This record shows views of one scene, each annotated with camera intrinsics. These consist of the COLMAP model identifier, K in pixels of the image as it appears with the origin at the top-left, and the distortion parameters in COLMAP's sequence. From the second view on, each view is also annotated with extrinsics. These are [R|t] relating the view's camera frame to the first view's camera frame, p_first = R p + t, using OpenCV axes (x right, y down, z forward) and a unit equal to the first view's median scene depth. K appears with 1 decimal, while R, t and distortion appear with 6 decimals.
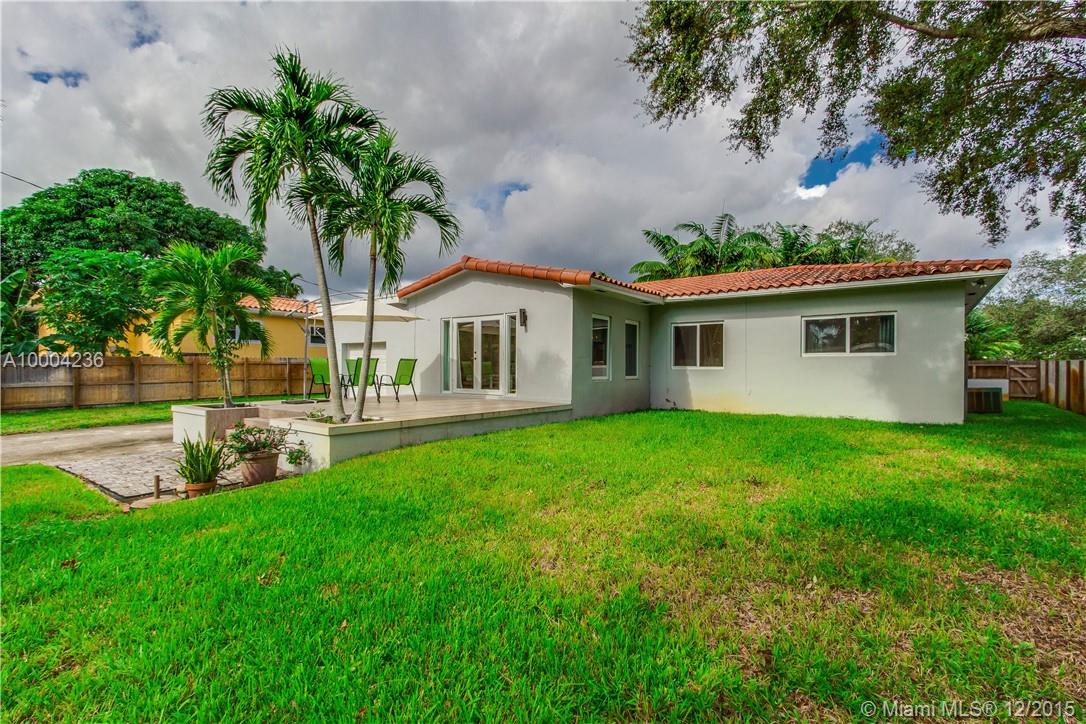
lens RADIAL K [[509.0, 0, 541.3], [0, 509.0, 363.8], [0, 0, 1]] dist [-0.003500, -0.000217]
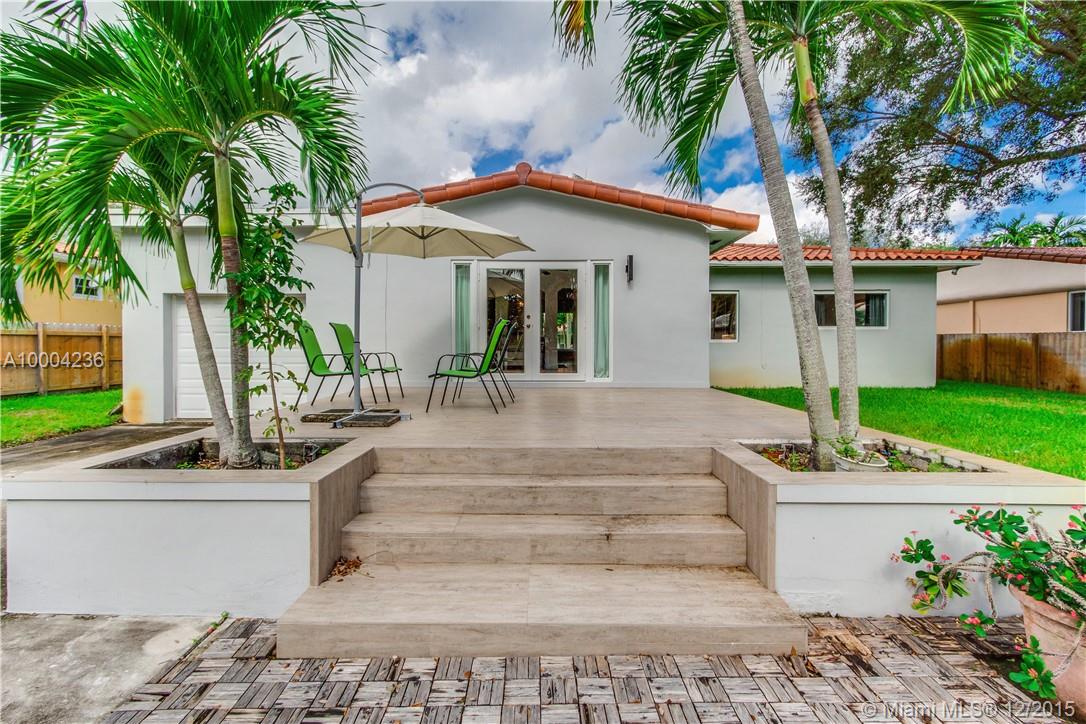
lens RADIAL K [[509.0, 0, 544.7], [0, 509.0, 355.3], [0, 0, 1]] dist [-0.003500, -0.000217]
pose [[0.809281, -0.015874, 0.587207, -0.502483], [-0.004025, 0.999462, 0.032565, 0.006223], [-0.587408, -0.028718, 0.808781, 0.460218]]
